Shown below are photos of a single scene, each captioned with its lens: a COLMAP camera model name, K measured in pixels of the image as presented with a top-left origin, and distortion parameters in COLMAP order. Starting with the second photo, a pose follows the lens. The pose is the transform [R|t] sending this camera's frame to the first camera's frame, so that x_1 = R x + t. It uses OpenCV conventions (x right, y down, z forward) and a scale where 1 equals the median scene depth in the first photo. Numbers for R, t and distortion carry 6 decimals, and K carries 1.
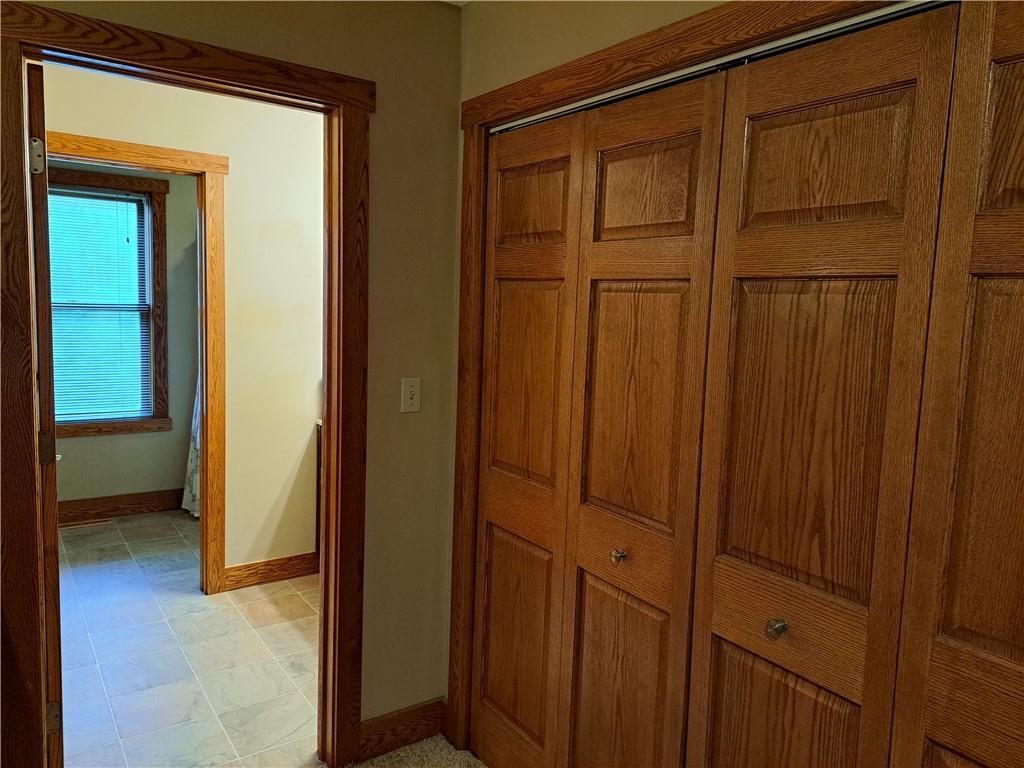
lens RADIAL K [[718.1, 0, 514.0], [0, 718.1, 378.7], [0, 0, 1]] dist [0.079470, -0.072491]
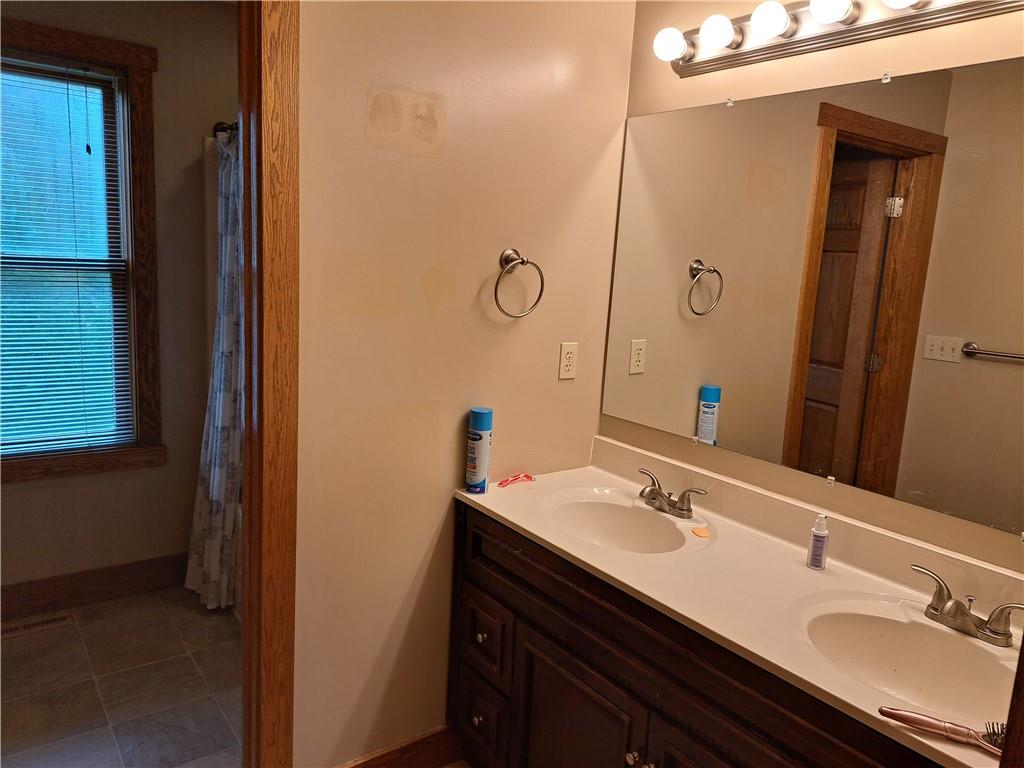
lens RADIAL K [[718.1, 0, 517.3], [0, 718.1, 375.2], [0, 0, 1]] dist [0.079470, -0.072491]
pose [[0.999291, 0.011058, 0.036002, -0.201073], [-0.013159, 0.998192, 0.058650, -0.047282], [-0.035288, -0.059082, 0.997629, 0.385876]]
